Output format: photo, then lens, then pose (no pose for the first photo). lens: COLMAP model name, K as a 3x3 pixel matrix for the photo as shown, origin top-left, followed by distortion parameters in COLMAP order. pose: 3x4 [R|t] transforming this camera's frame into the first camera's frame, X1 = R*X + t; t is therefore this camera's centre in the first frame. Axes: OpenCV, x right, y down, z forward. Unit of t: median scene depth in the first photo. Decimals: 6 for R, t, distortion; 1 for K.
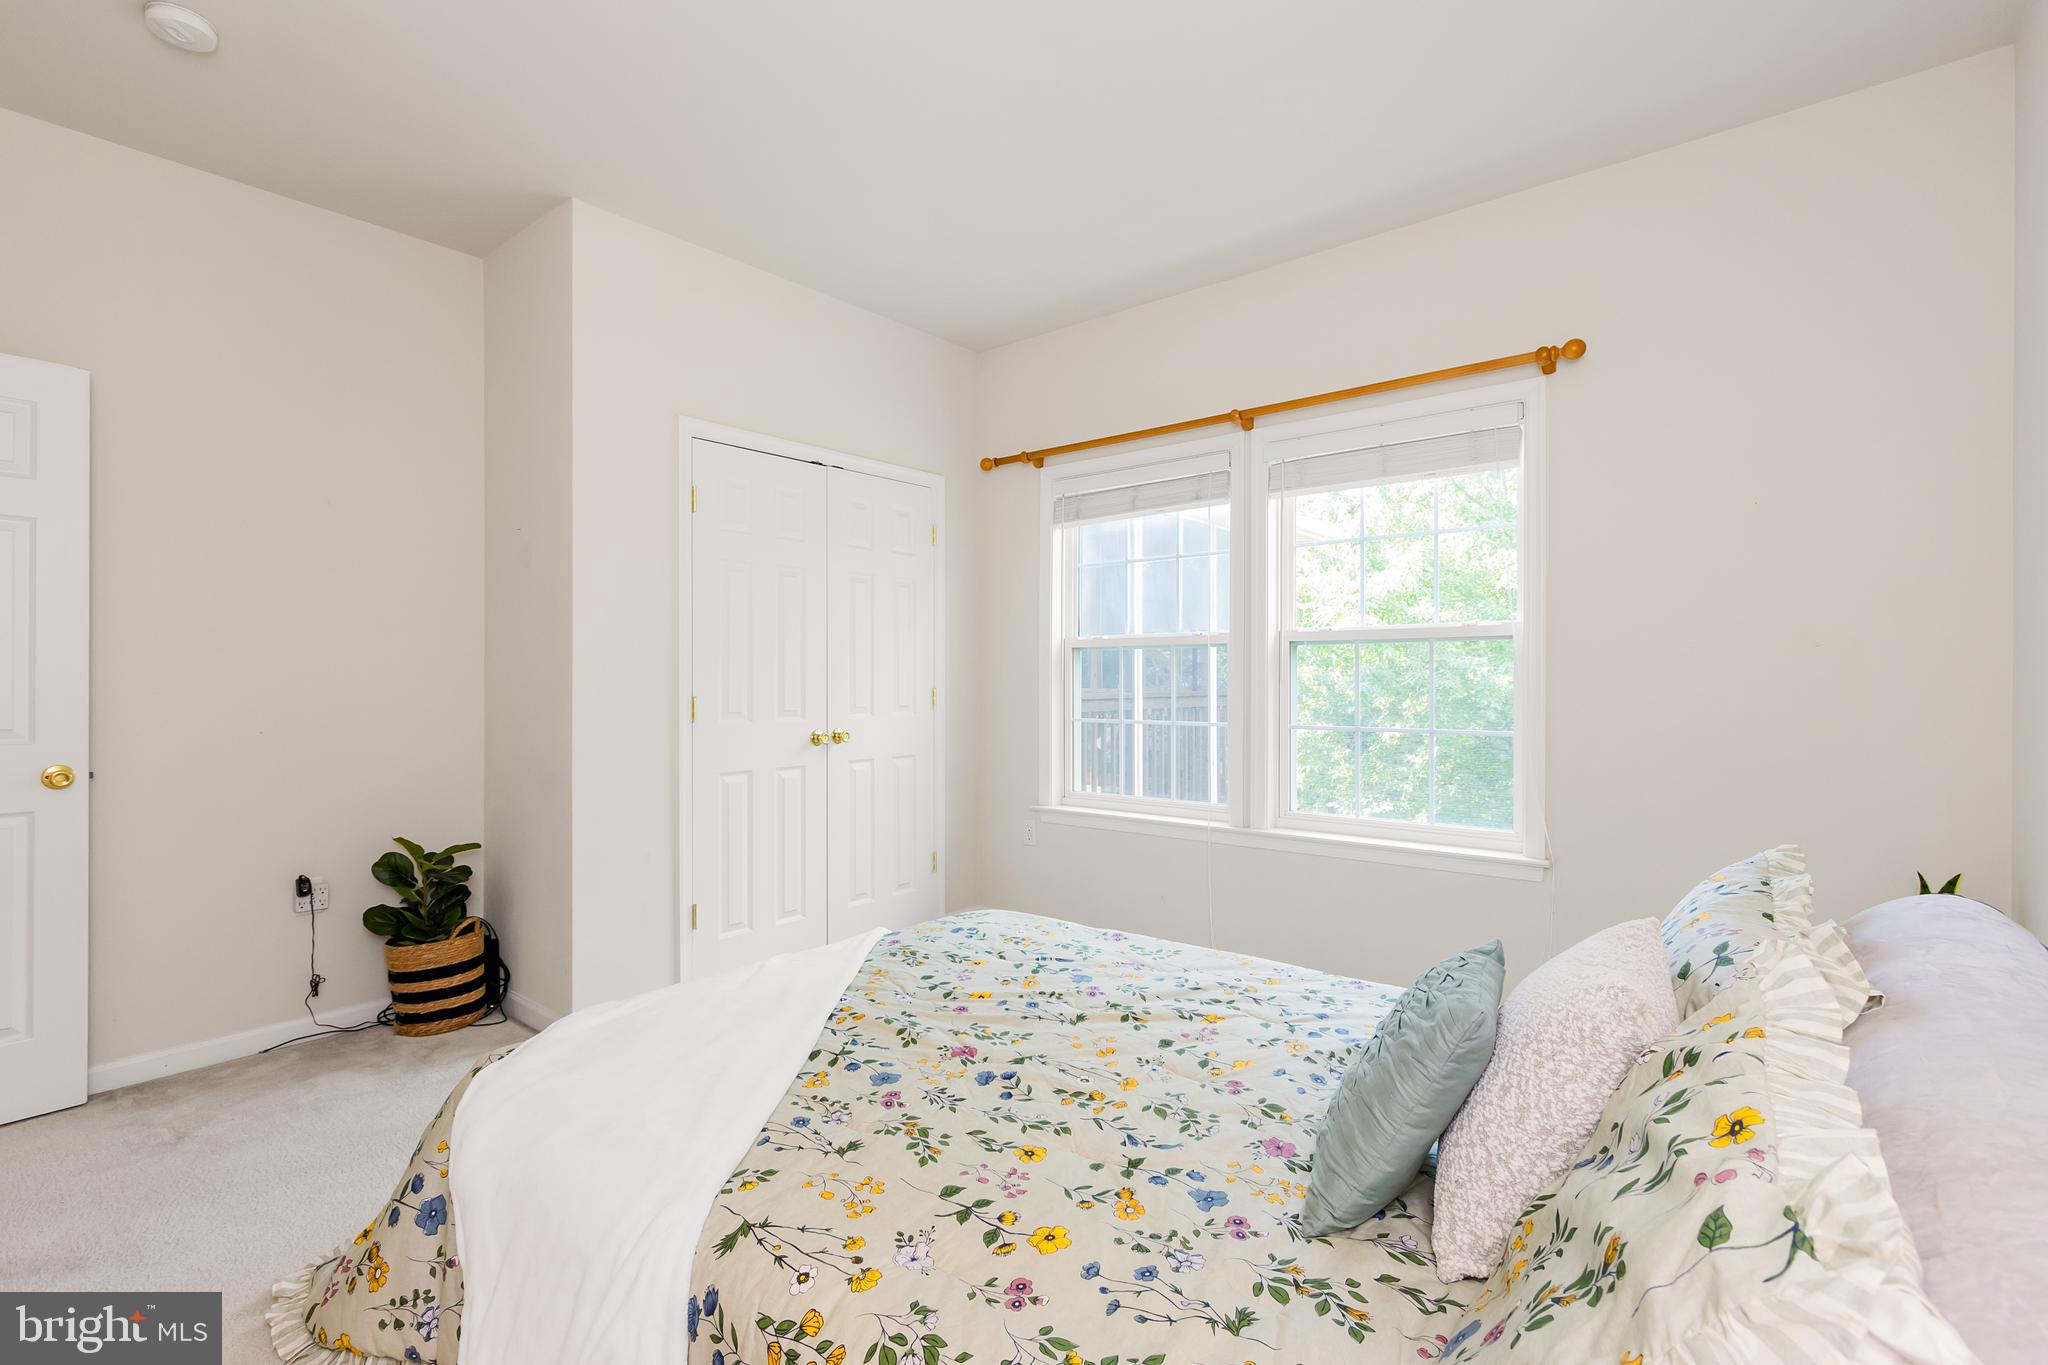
lens RADIAL K [[907.5, 0, 1024.1], [0, 907.5, 675.4], [0, 0, 1]] dist [0.002741, 0.000249]
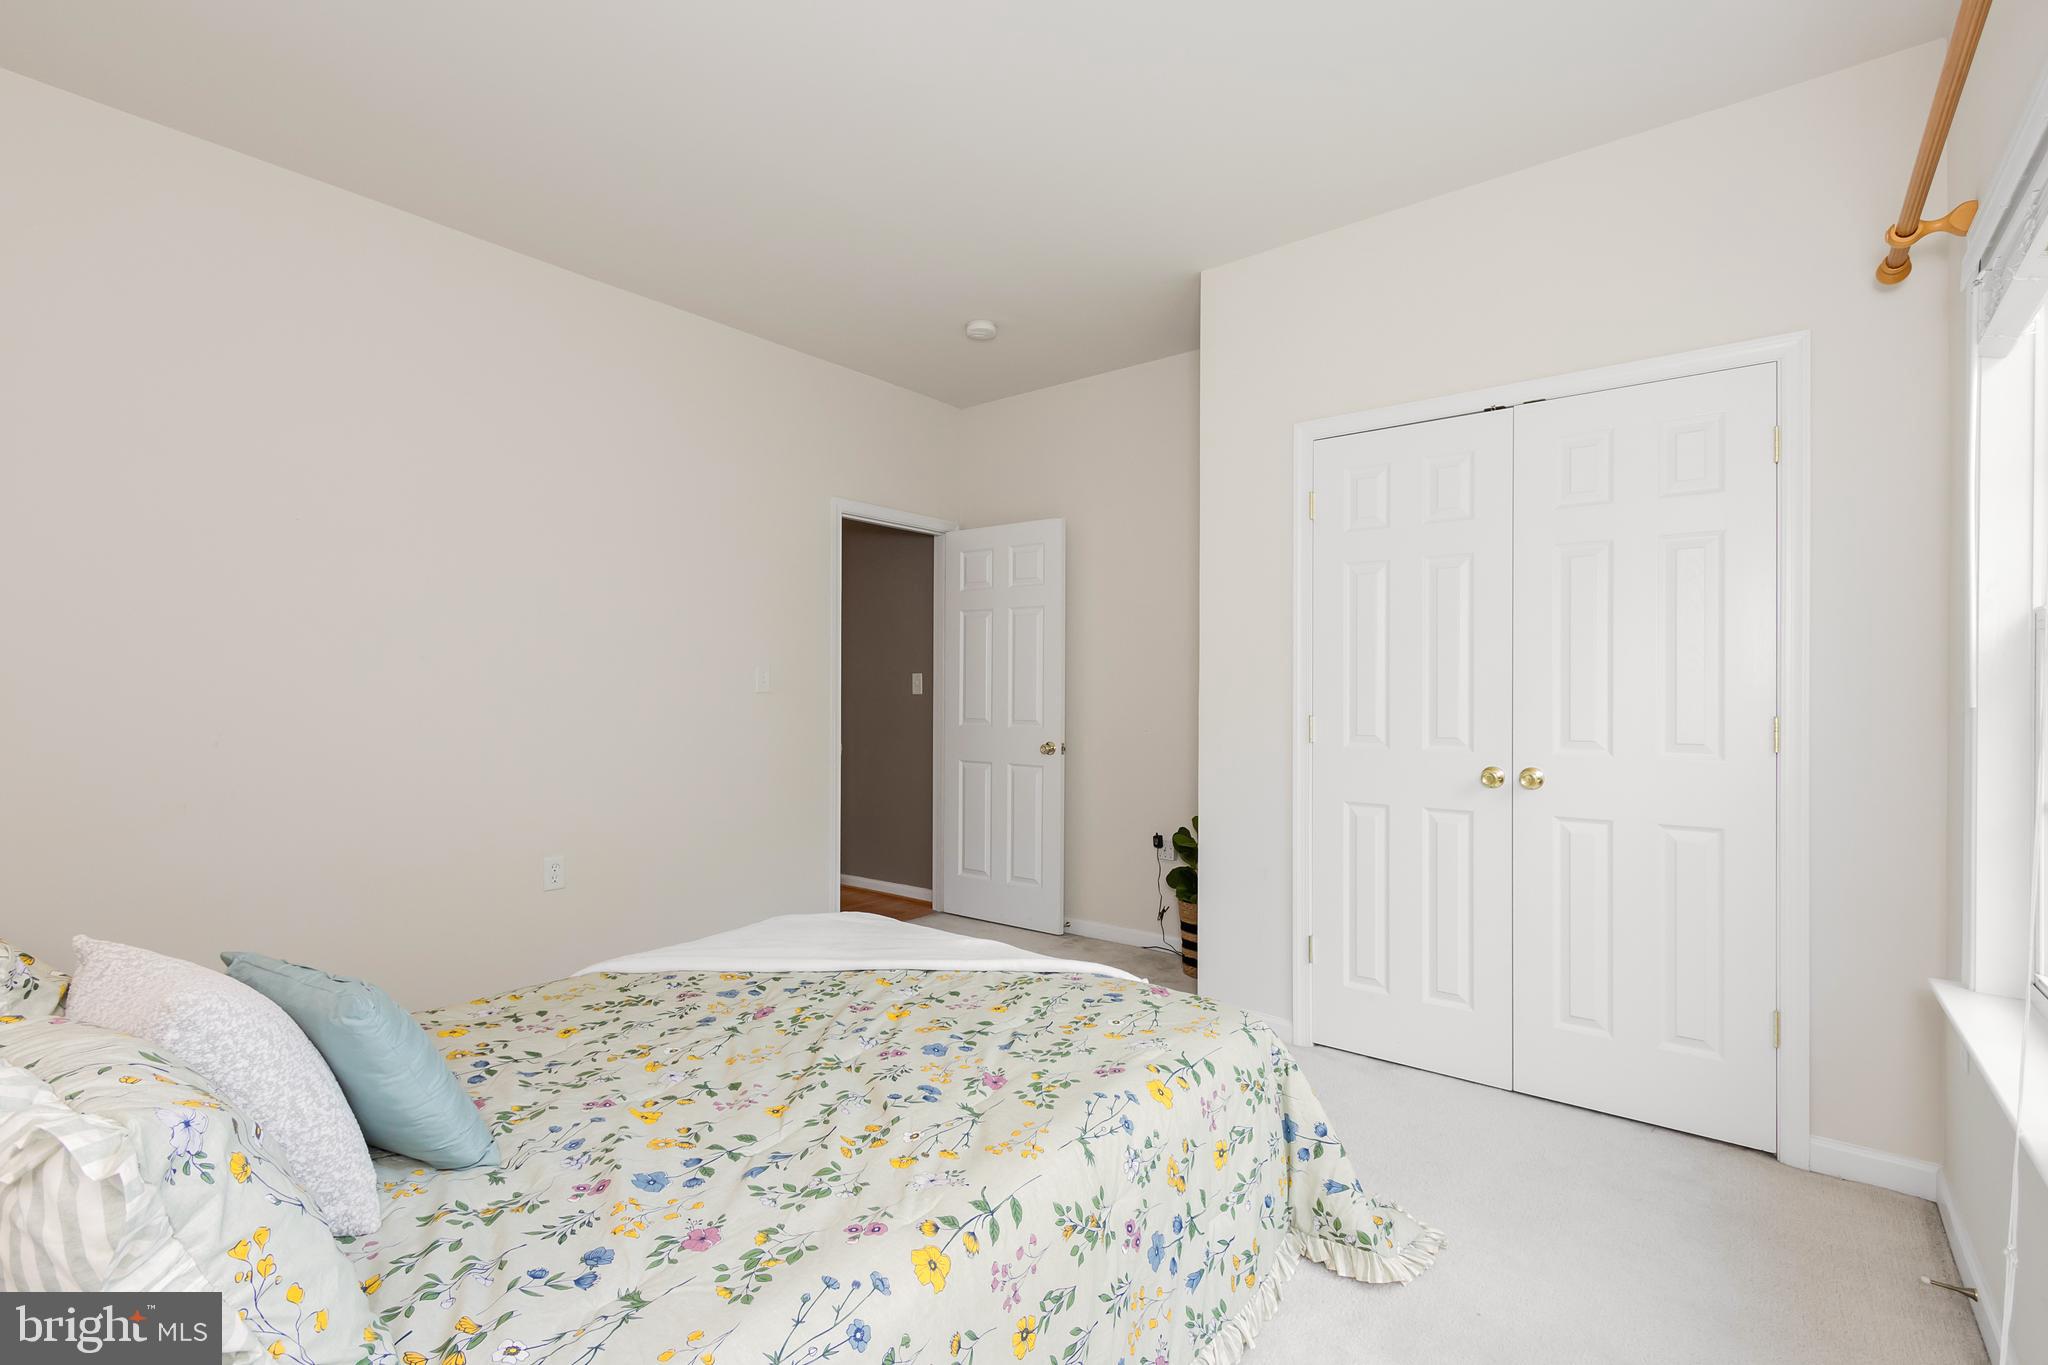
lens RADIAL K [[907.5, 0, 1022.0], [0, 907.5, 683.2], [0, 0, 1]] dist [0.002741, 0.000249]
pose [[-0.028768, -0.015351, -0.999468, 0.518380], [-0.000712, 0.999882, -0.015337, 0.003000], [0.999586, 0.000270, -0.028776, 0.602936]]
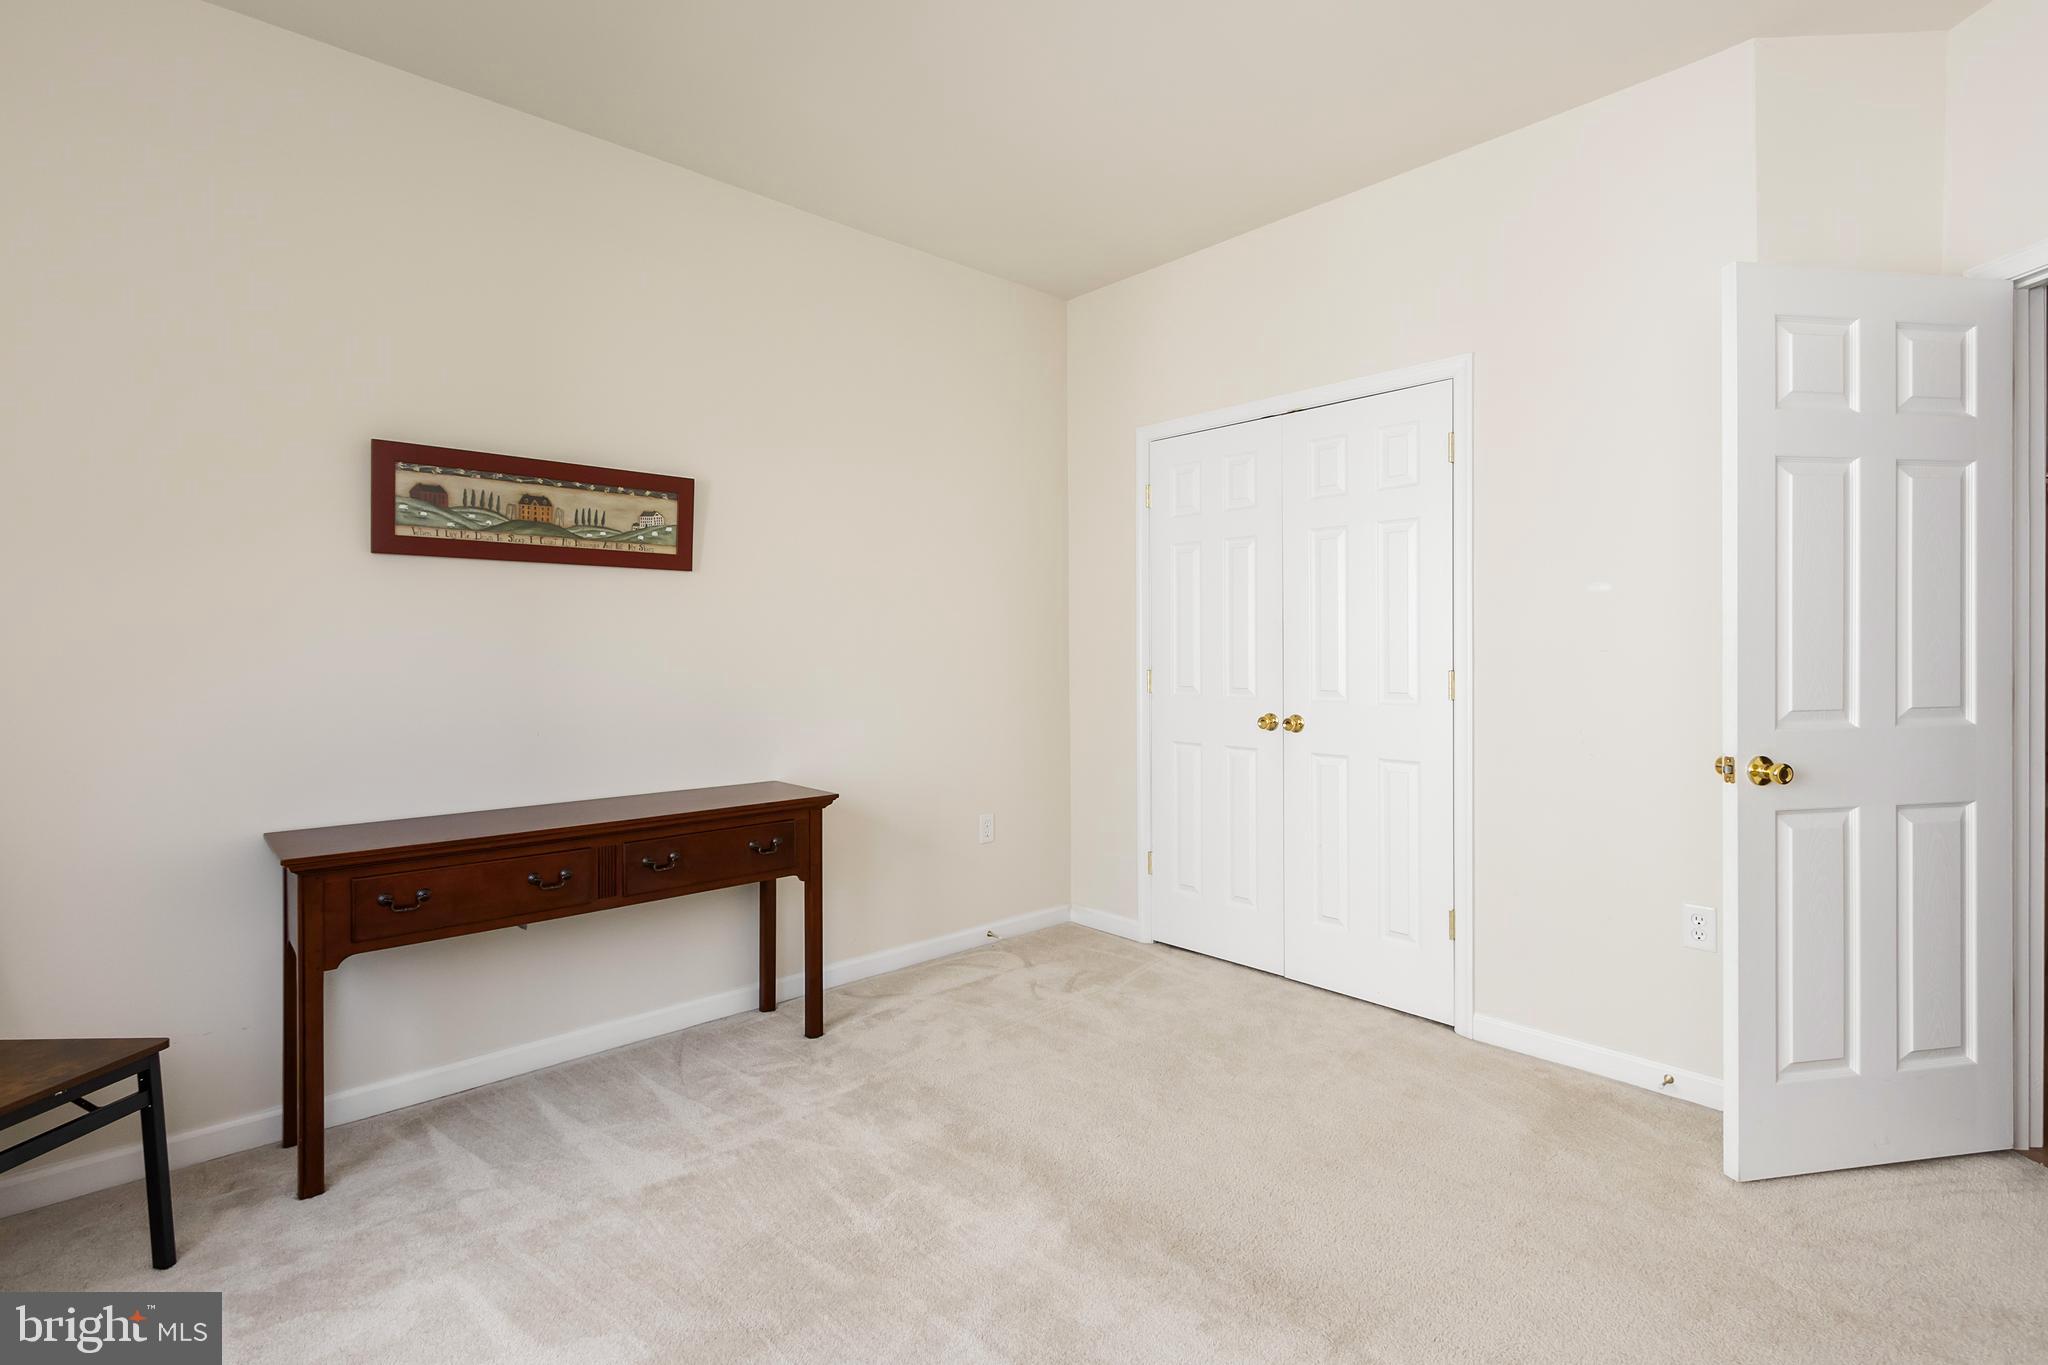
lens RADIAL K [[907.5, 0, 975.8], [0, 907.5, 666.8], [0, 0, 1]] dist [0.002741, 0.000249]
pose [[-0.209651, 0.011582, -0.977708, 0.700929], [0.002218, 0.999933, 0.011369, 0.003603], [0.977774, 0.000216, -0.209663, 0.863702]]
